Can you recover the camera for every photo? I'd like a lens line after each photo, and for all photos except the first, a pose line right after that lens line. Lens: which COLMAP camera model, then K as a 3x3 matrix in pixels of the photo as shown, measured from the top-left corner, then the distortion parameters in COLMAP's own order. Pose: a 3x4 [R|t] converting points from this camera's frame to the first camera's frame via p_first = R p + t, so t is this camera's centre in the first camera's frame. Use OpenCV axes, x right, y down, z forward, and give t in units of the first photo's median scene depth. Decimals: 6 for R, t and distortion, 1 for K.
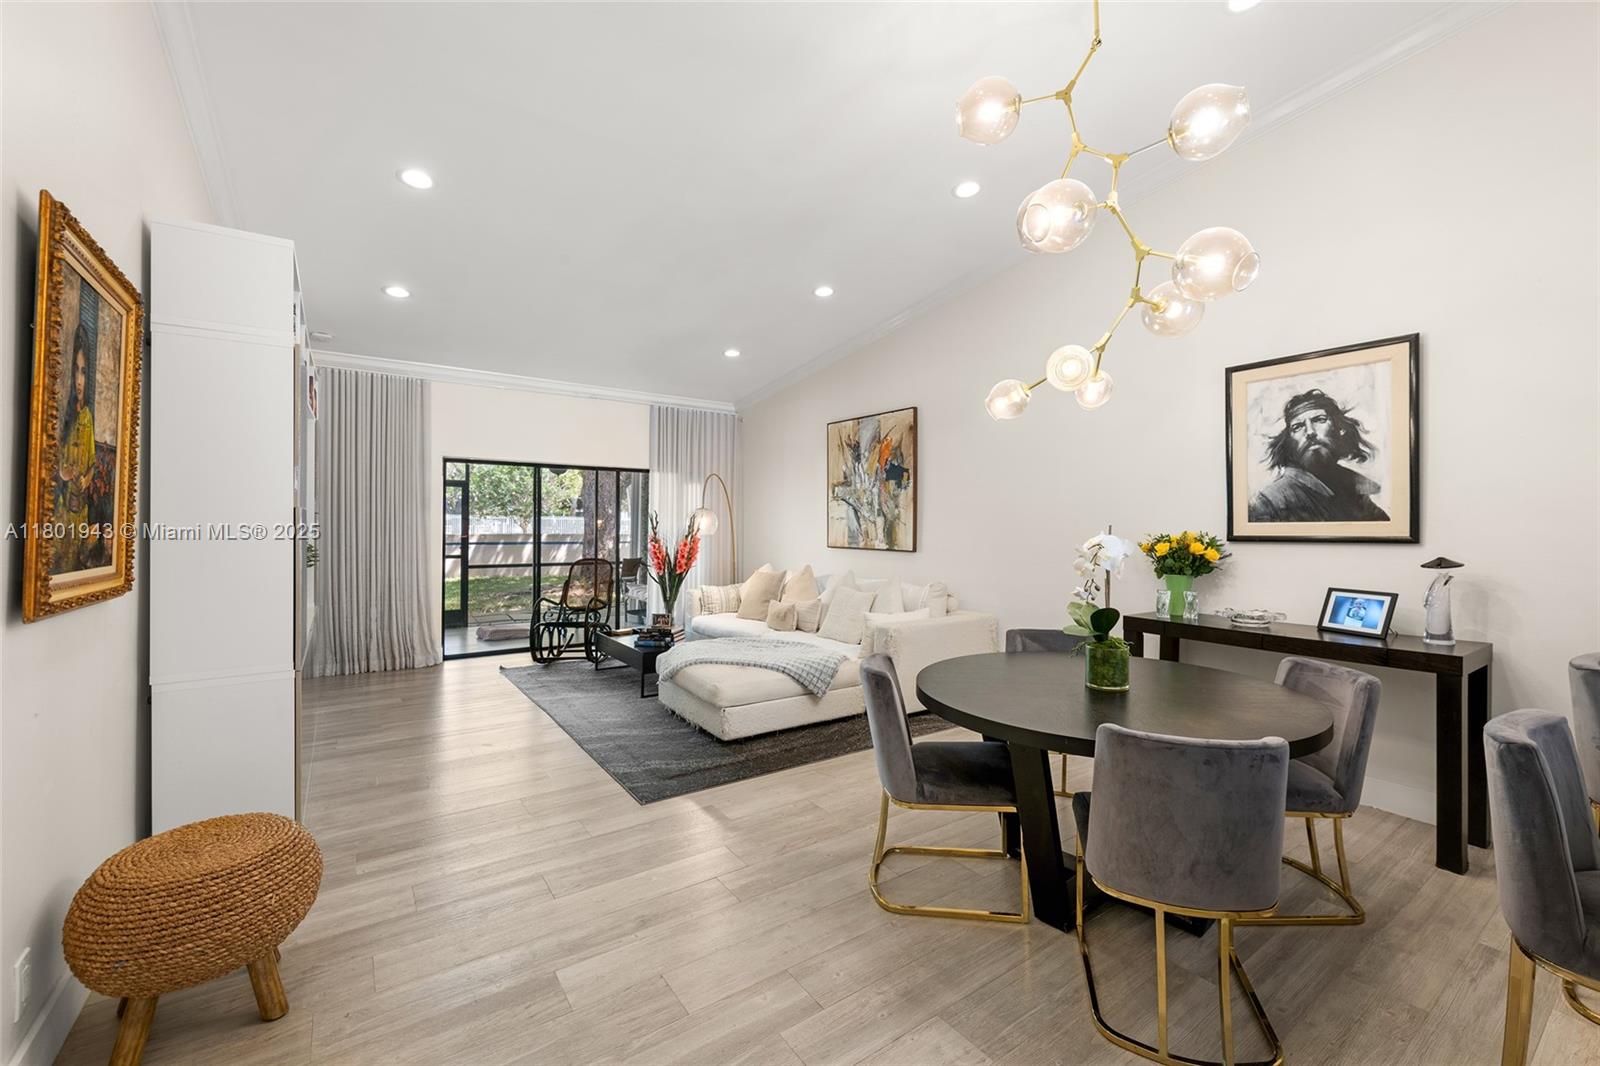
lens RADIAL K [[654.1, 0, 839.0], [0, 654.1, 525.1], [0, 0, 1]] dist [0.010799, -0.001817]
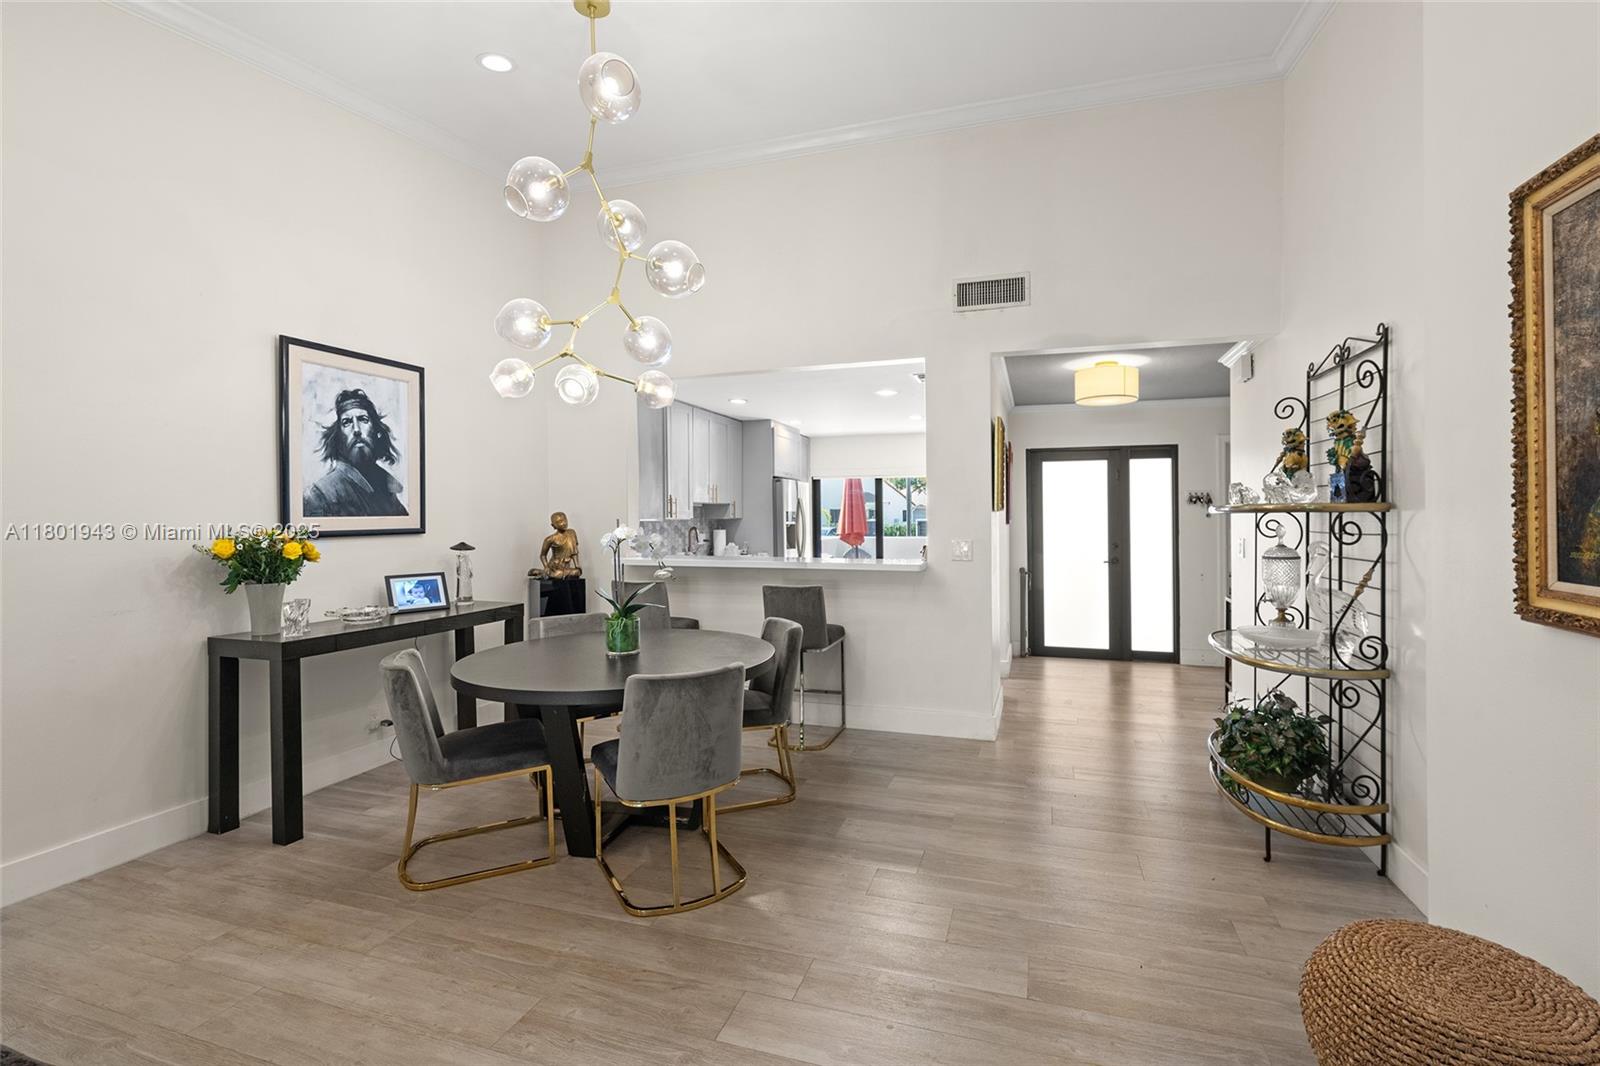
lens RADIAL K [[710.9, 0, 836.5], [0, 710.9, 521.6], [0, 0, 1]] dist [0.001404, 0.000303]
pose [[-0.602847, -0.005004, 0.797841, -0.370683], [0.002030, 0.999967, 0.007806, -0.002168], [-0.797854, 0.006325, -0.602817, 0.629616]]
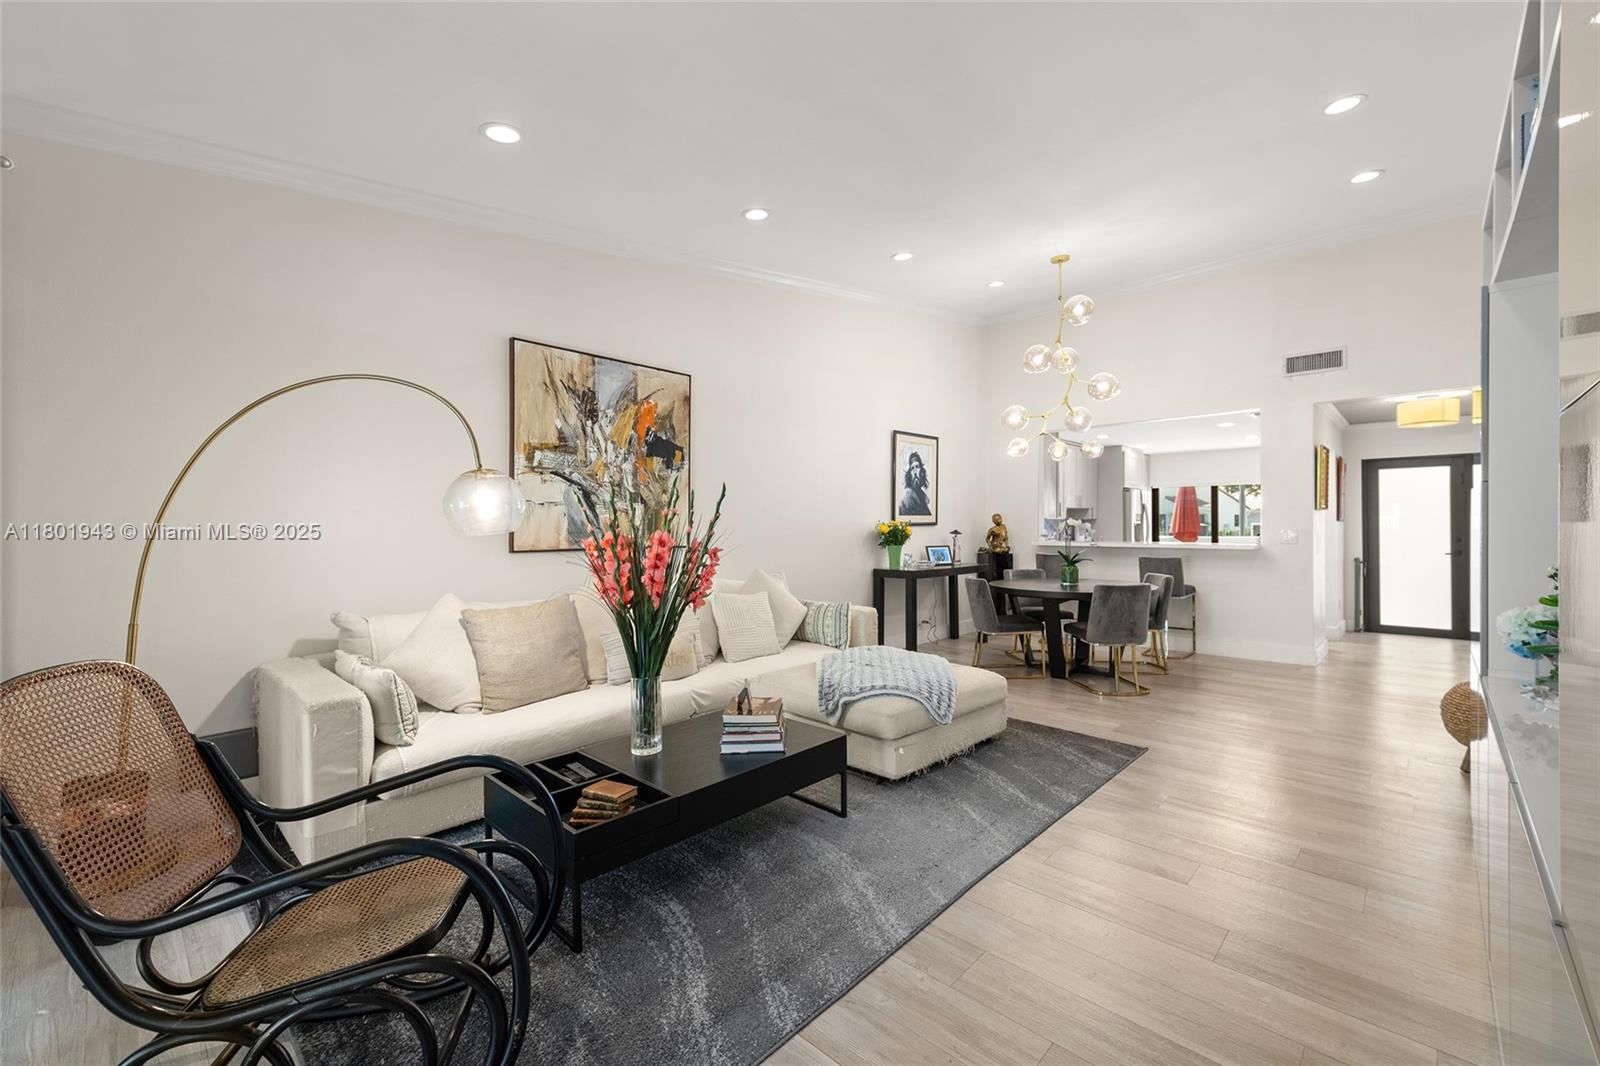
lens RADIAL K [[670.6, 0, 810.4], [0, 670.6, 525.3], [0, 0, 1]] dist [0.007812, -0.005544]
pose [[-0.176480, -0.001431, 0.984303, -0.755917], [0.004109, 0.999989, 0.002191, 0.011353], [-0.984296, 0.004432, -0.176472, 0.993323]]
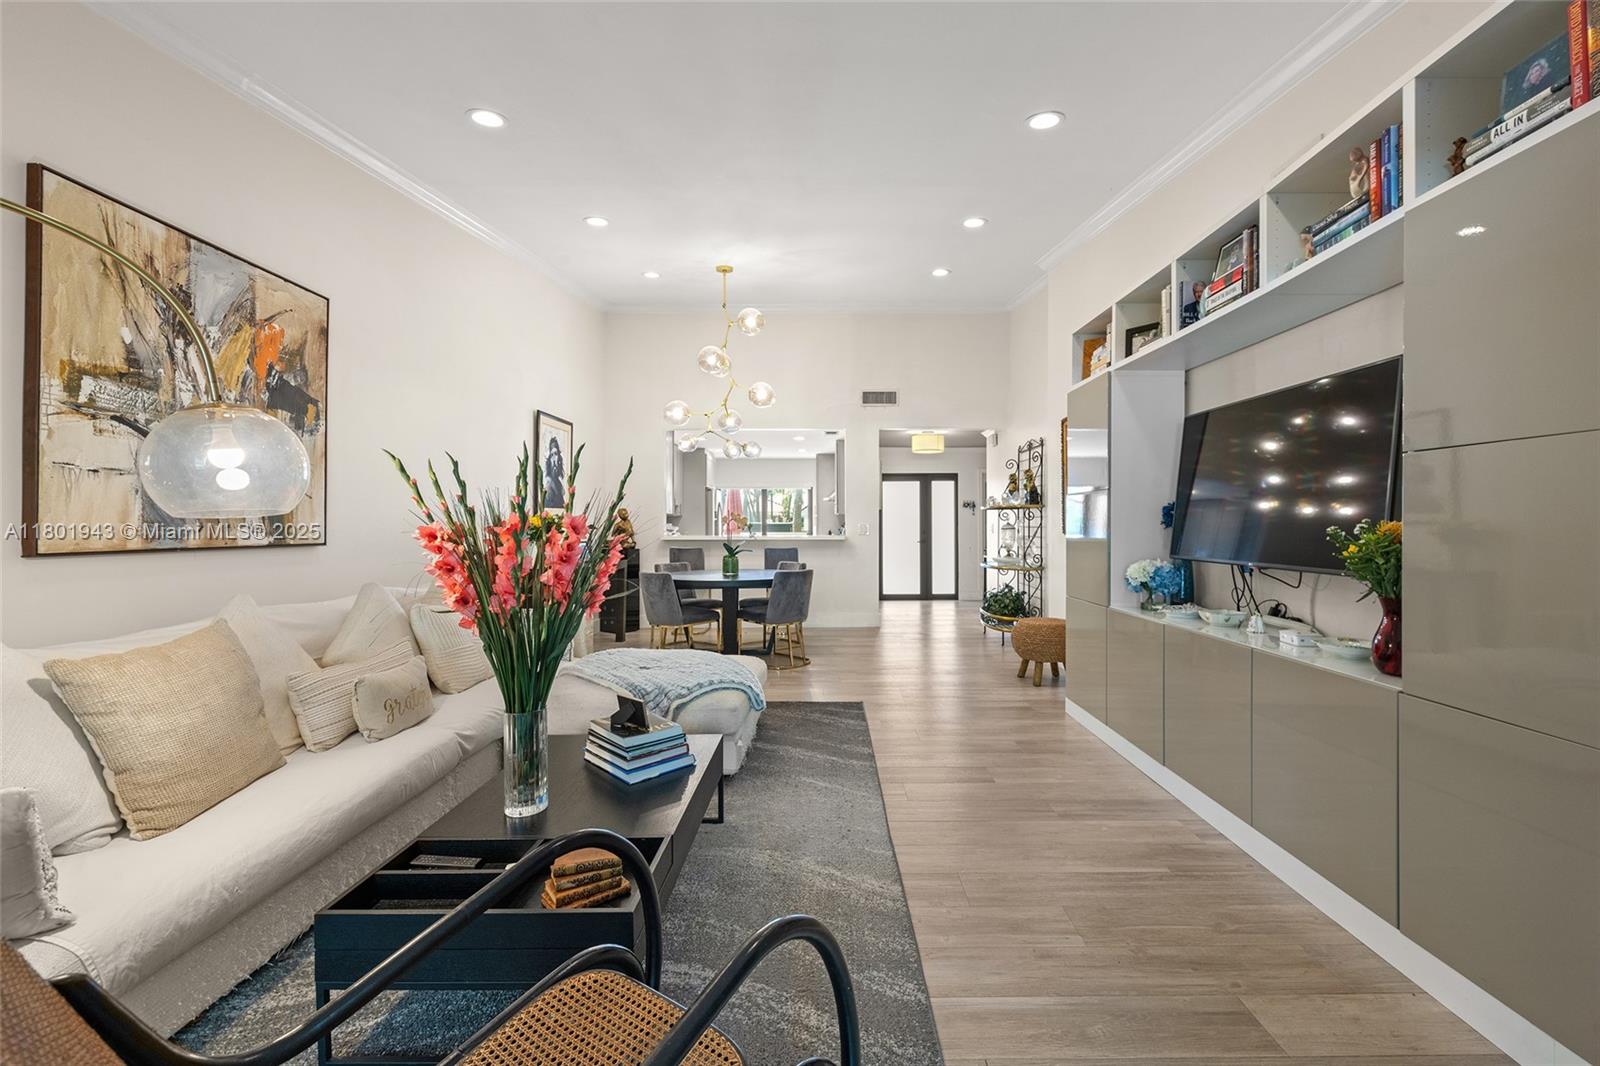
lens RADIAL K [[670.6, 0, 833.9], [0, 670.6, 528.9], [0, 0, 1]] dist [0.007812, -0.005544]
pose [[-0.809785, -0.006347, 0.586692, -0.605671], [-0.000474, 0.999948, 0.010164, 0.020050], [-0.586726, 0.007952, -0.809747, 1.215647]]
